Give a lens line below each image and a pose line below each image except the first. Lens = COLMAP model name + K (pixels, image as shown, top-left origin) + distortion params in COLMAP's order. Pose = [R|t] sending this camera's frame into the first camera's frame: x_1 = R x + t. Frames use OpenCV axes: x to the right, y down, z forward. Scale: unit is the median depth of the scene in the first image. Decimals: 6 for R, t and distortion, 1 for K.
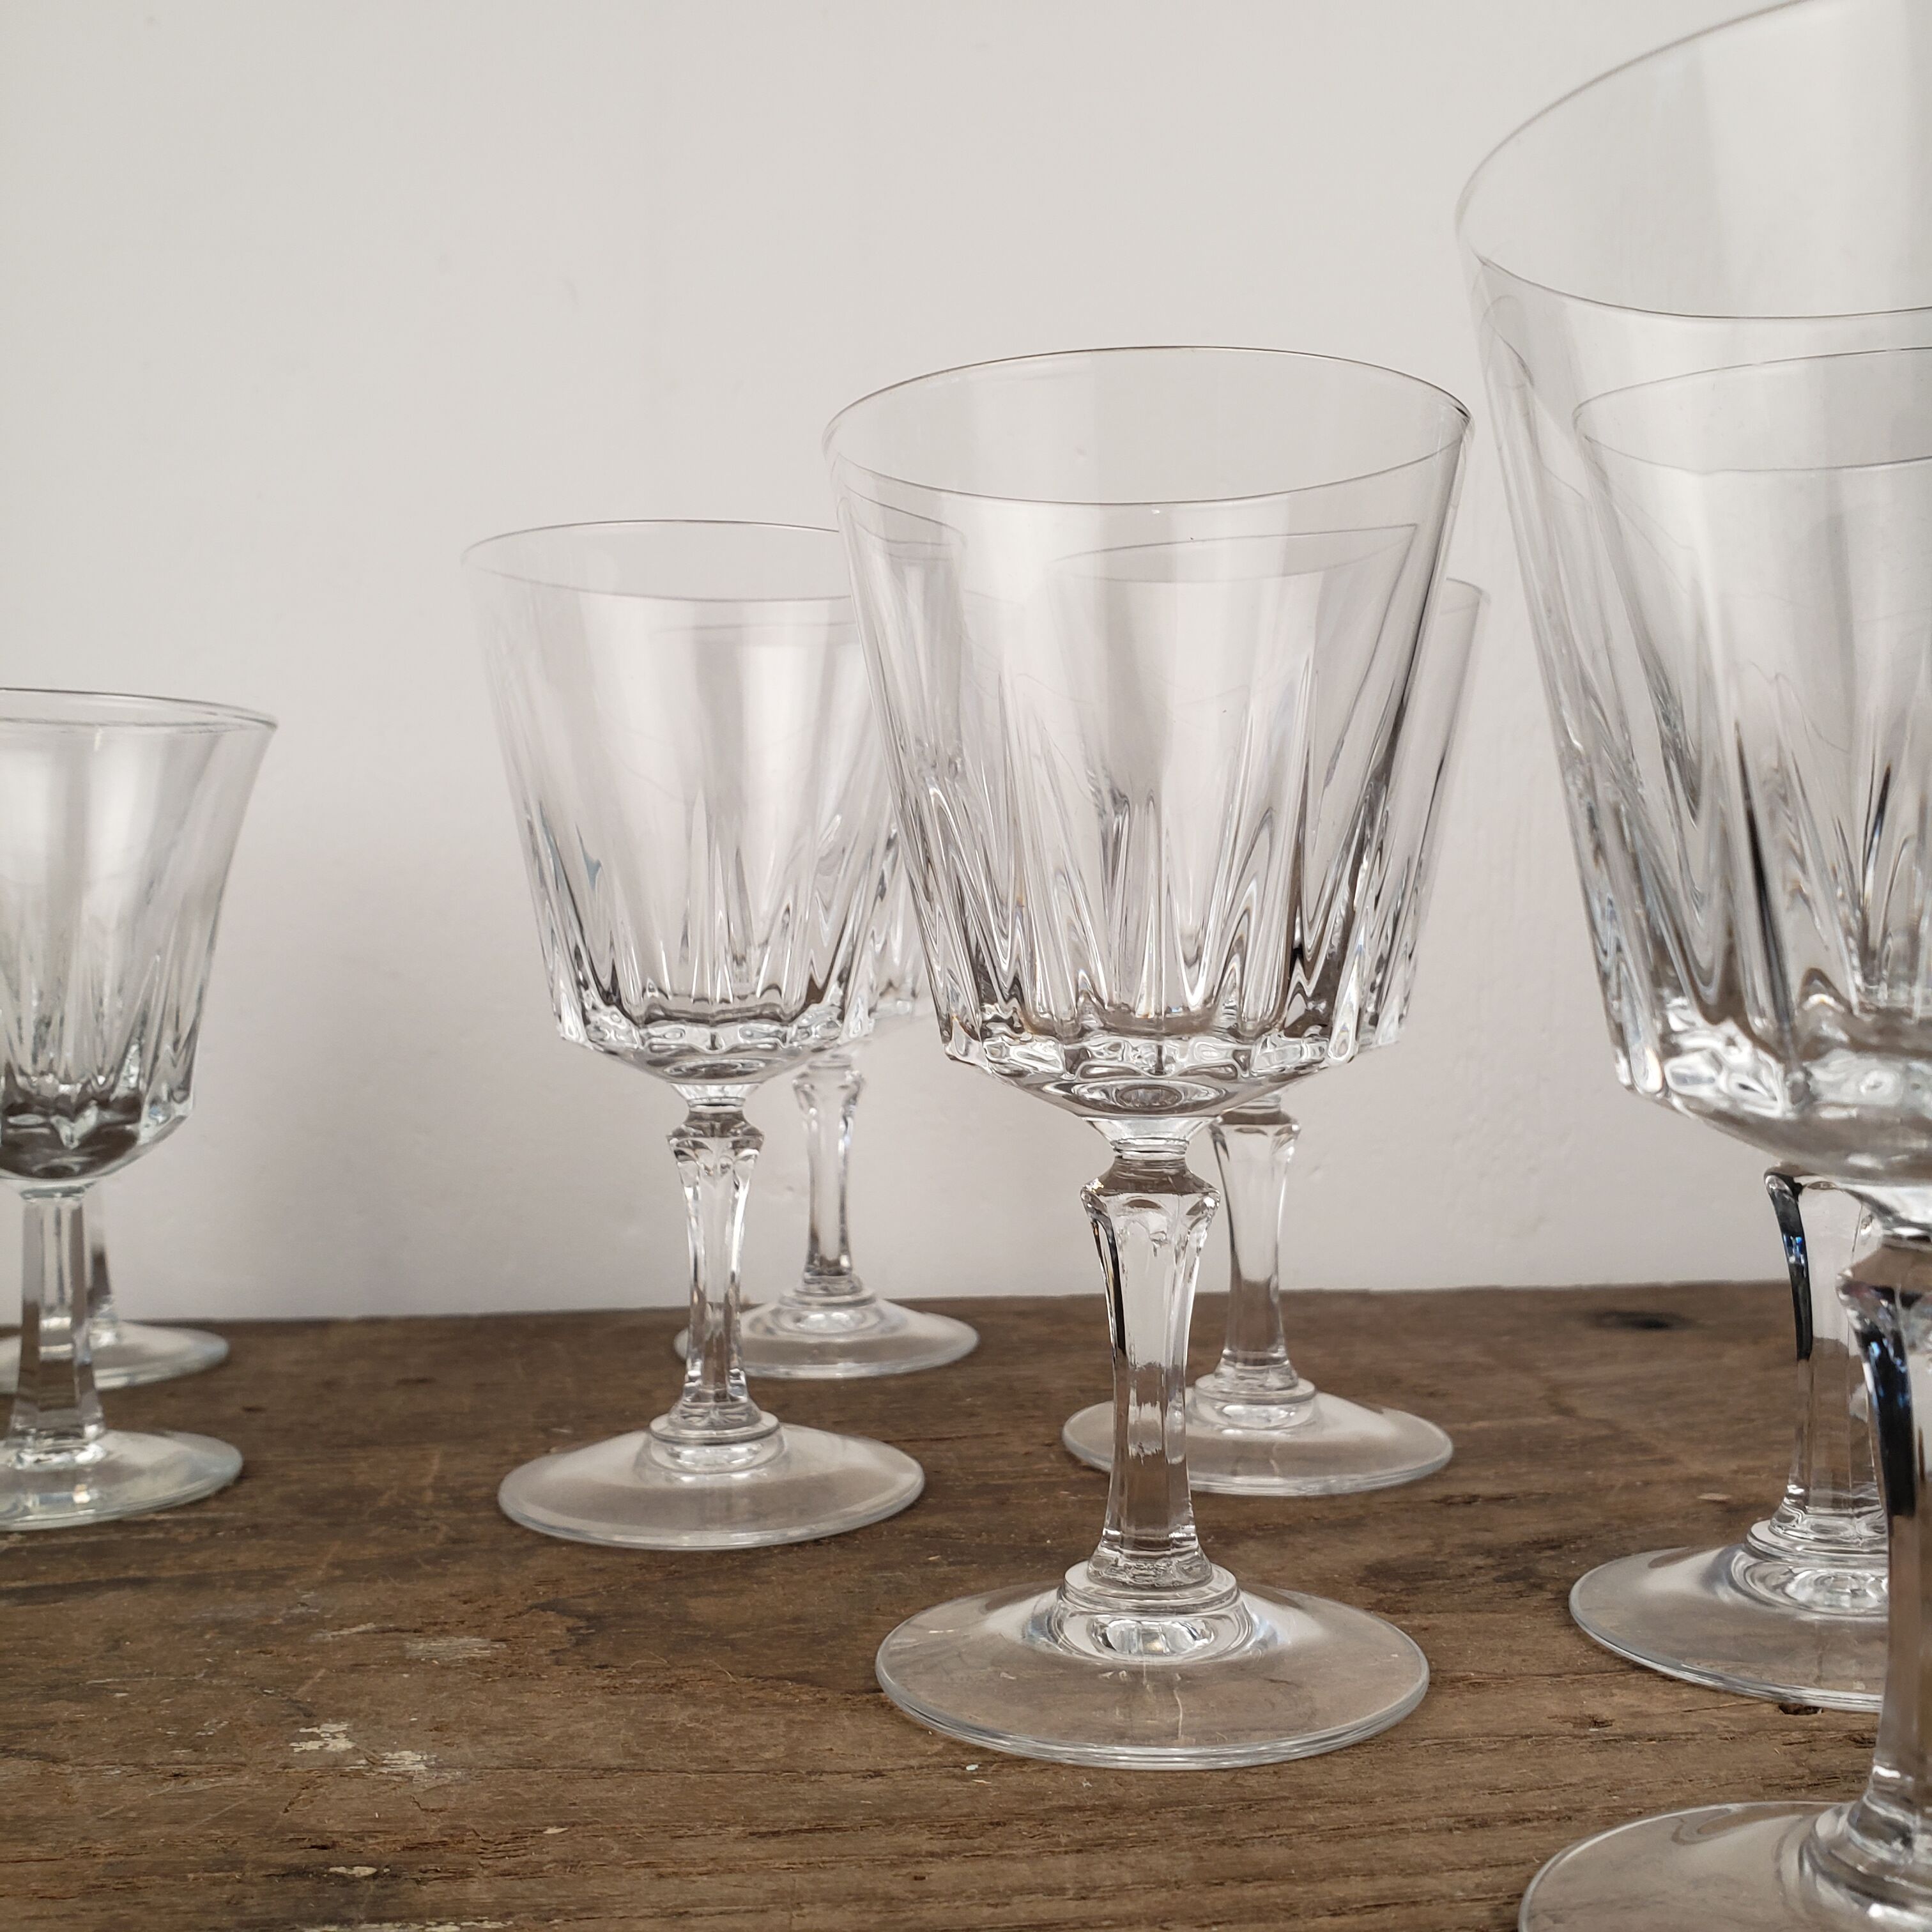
lens RADIAL K [[2093.8, 0, 966.0], [0, 2093.8, 966.0], [0, 0, 1]] dist [-0.085063, 0.022414]
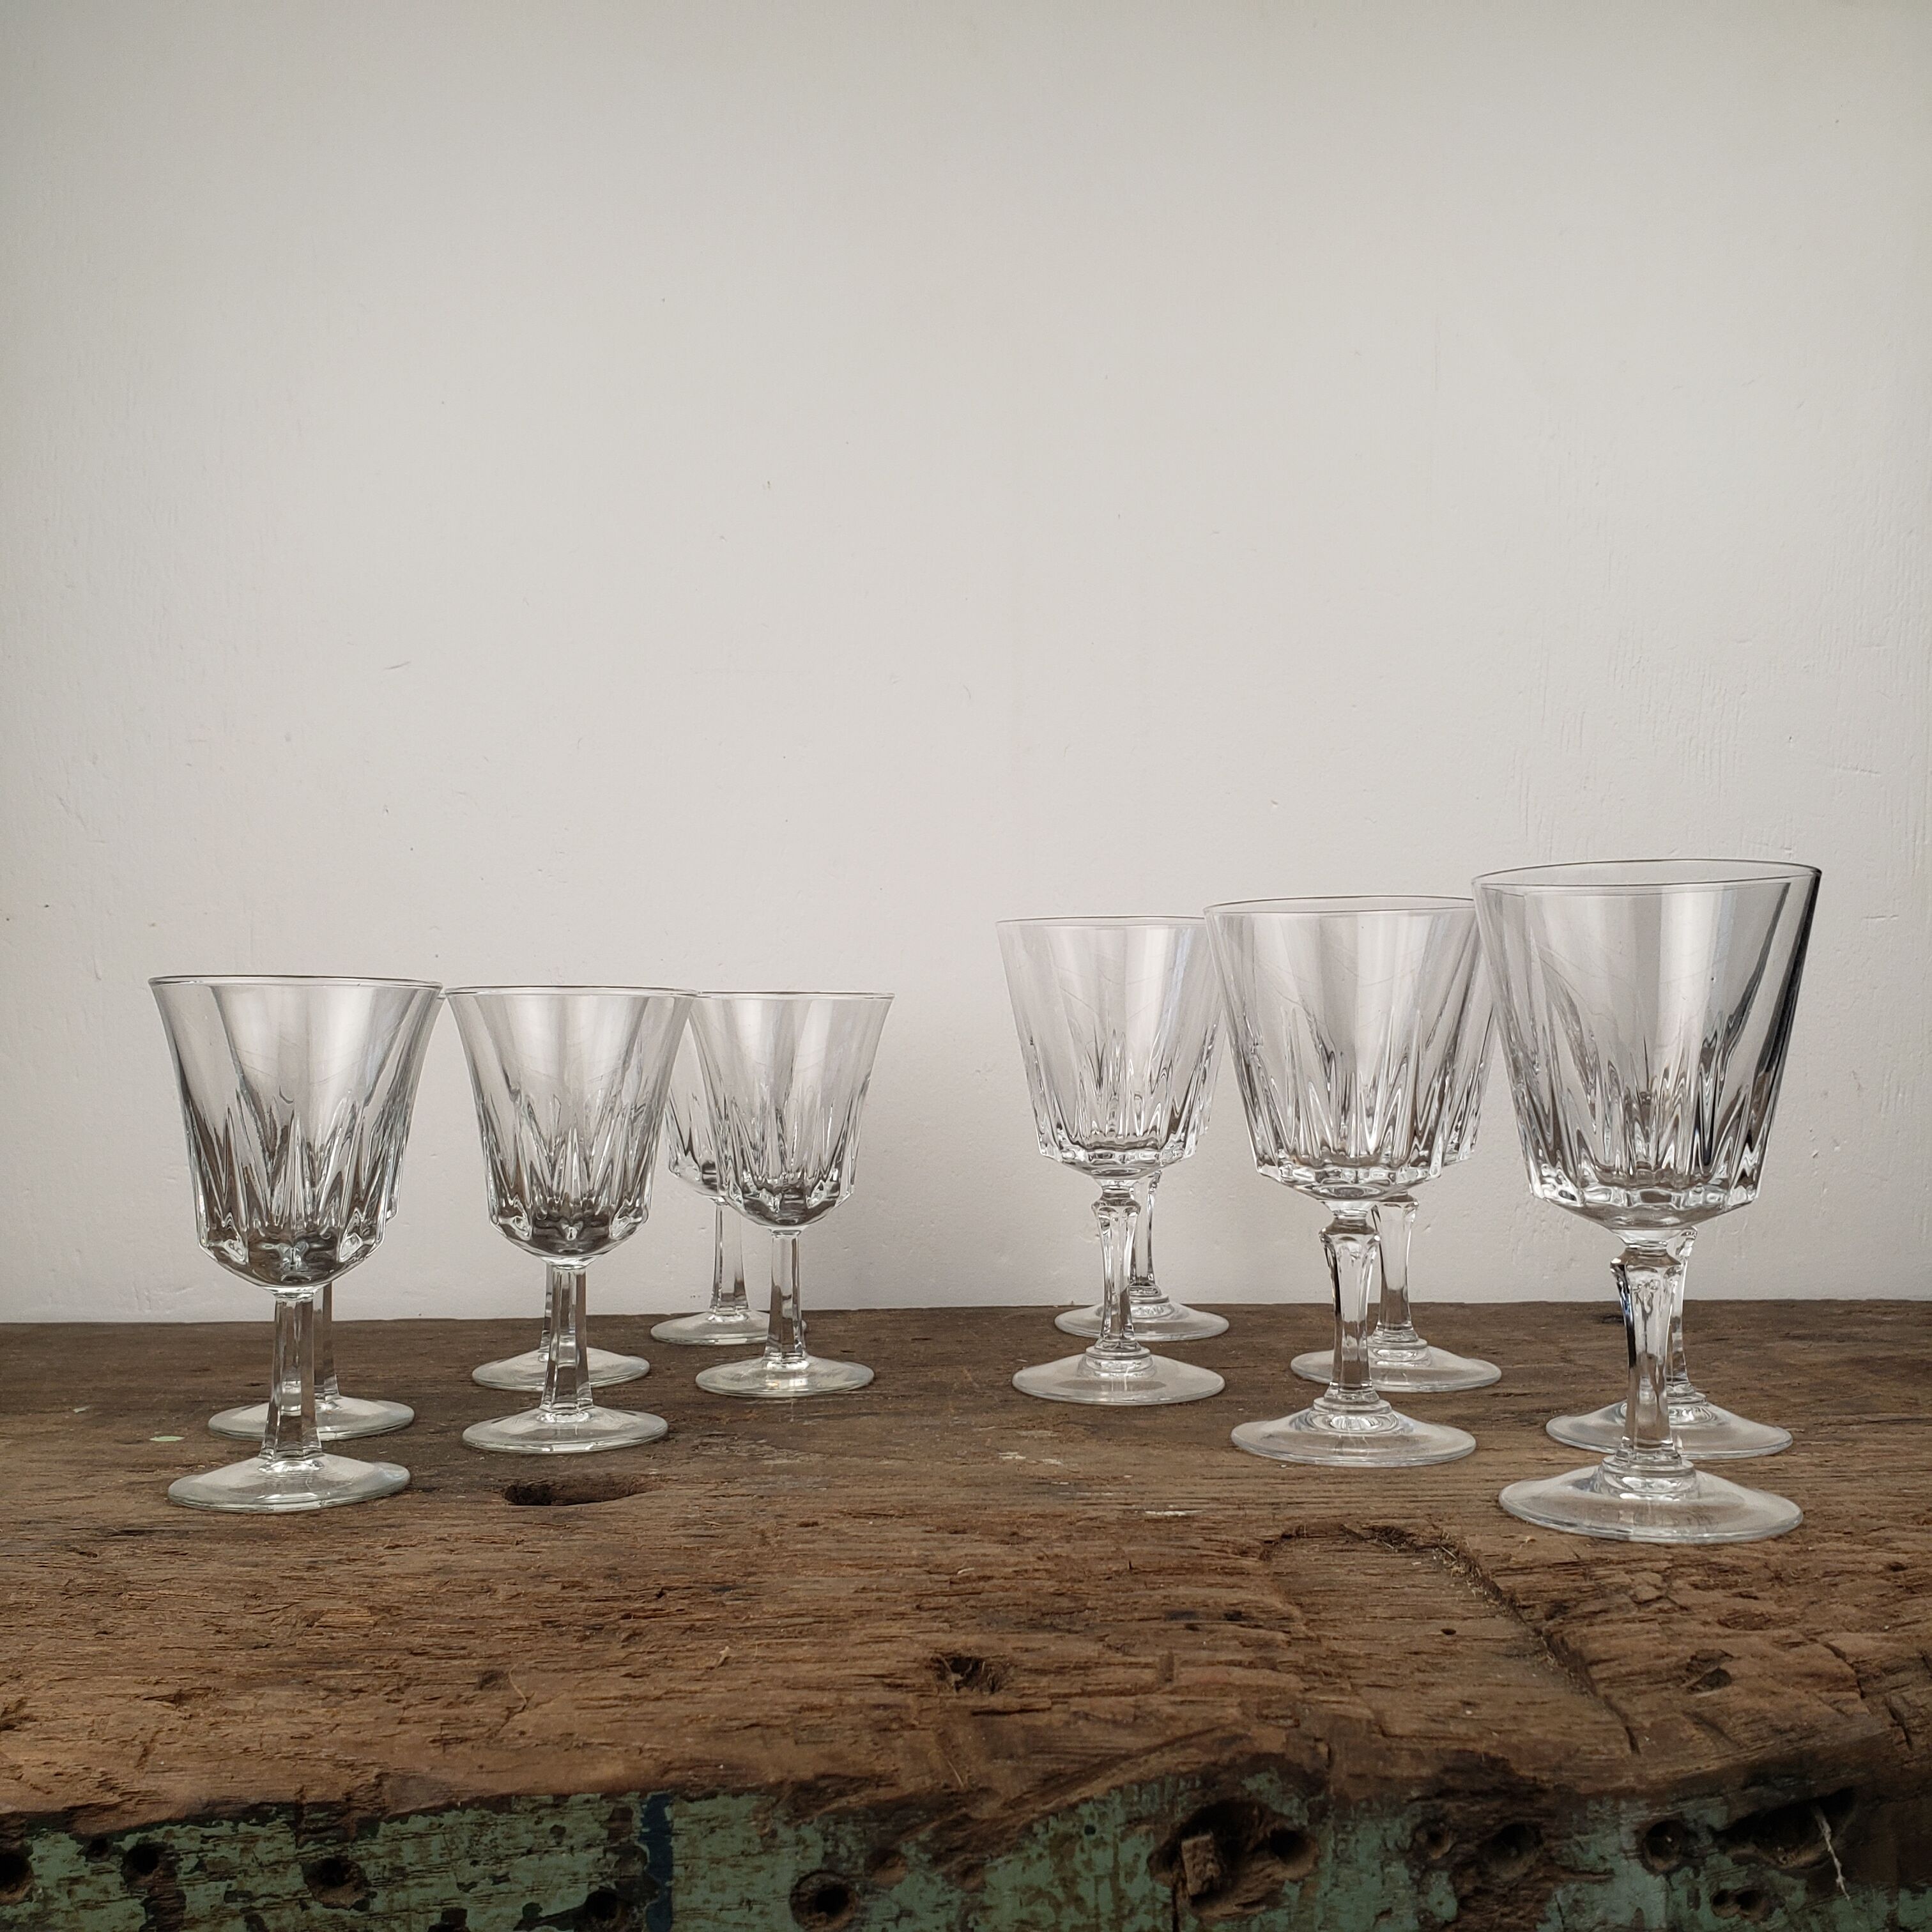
lens RADIAL K [[2068.4, 0, 878.3], [0, 2068.4, 975.2], [0, 0, 1]] dist [-0.051613, -0.000623]
pose [[0.995081, -0.001456, -0.099057, -0.169468], [-0.000989, 0.999696, -0.024630, -0.098822], [0.099063, 0.024607, 0.994777, -1.088767]]
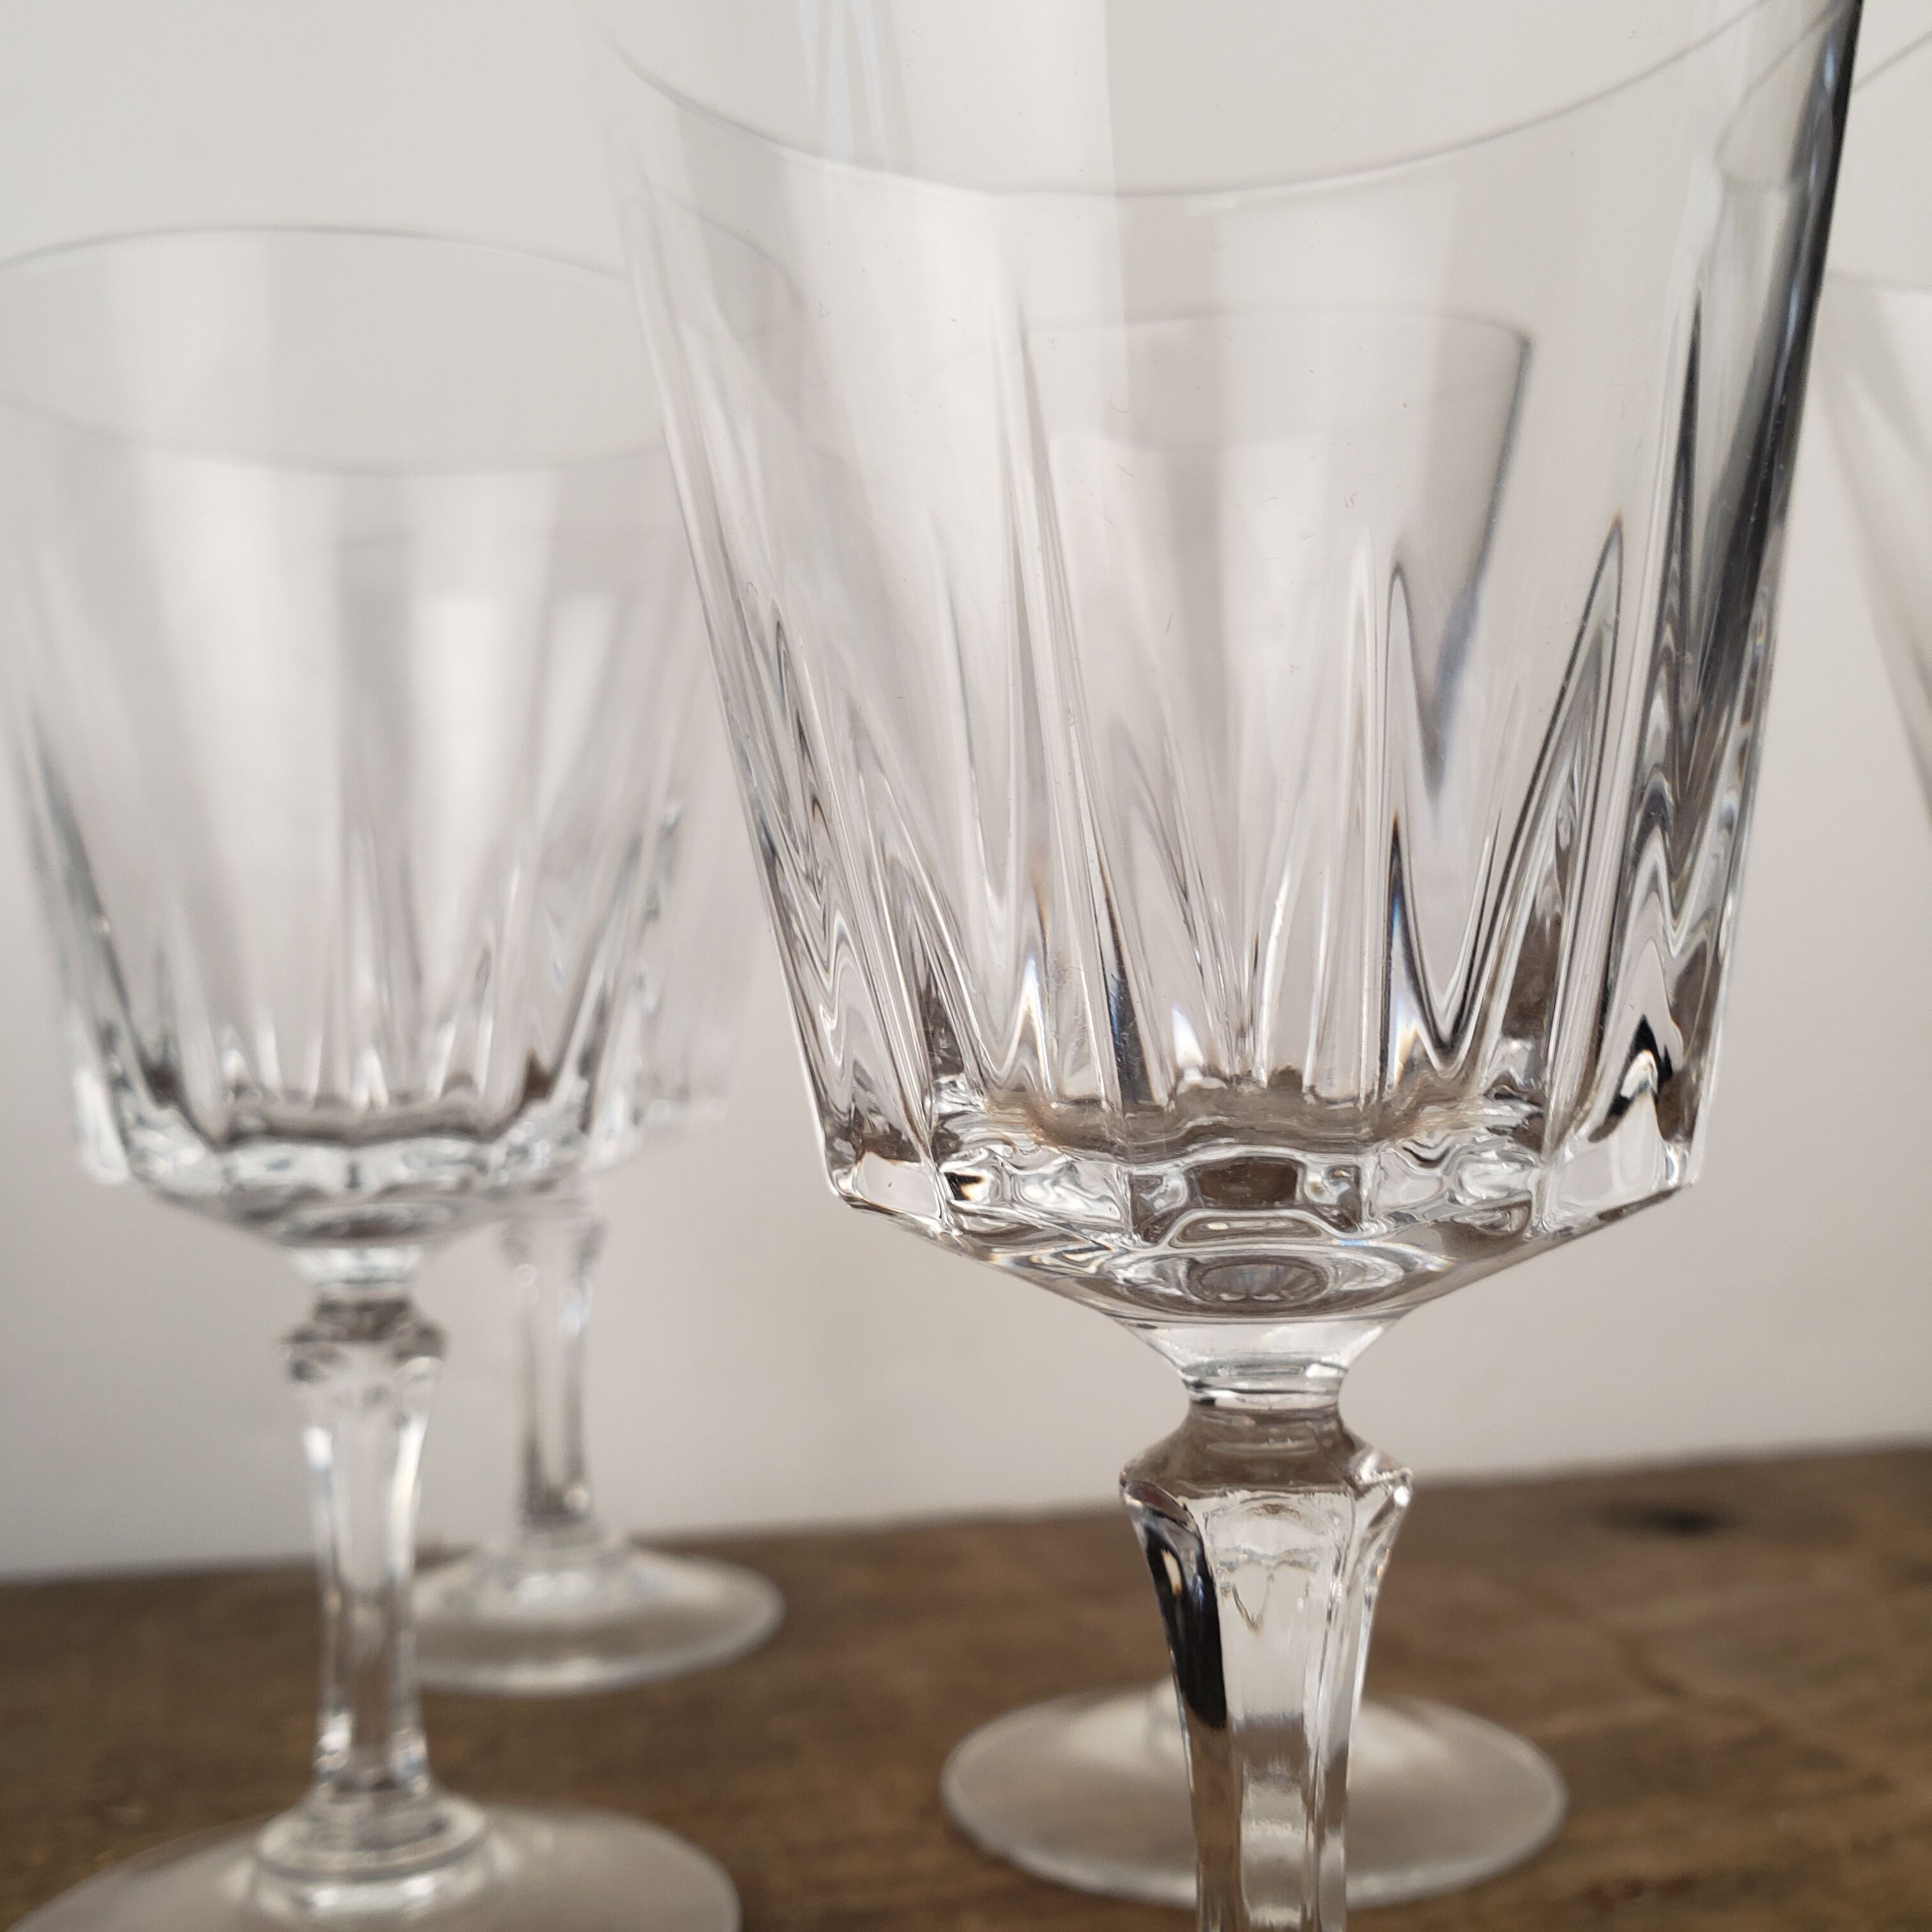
lens RADIAL K [[2093.8, 0, 966.0], [0, 2093.8, 966.0], [0, 0, 1]] dist [-0.085063, 0.022414]
pose [[0.990021, -0.011447, 0.140453, -0.038999], [0.019576, 0.998203, -0.056629, 0.016043], [-0.139553, 0.058814, 0.988467, 0.460608]]
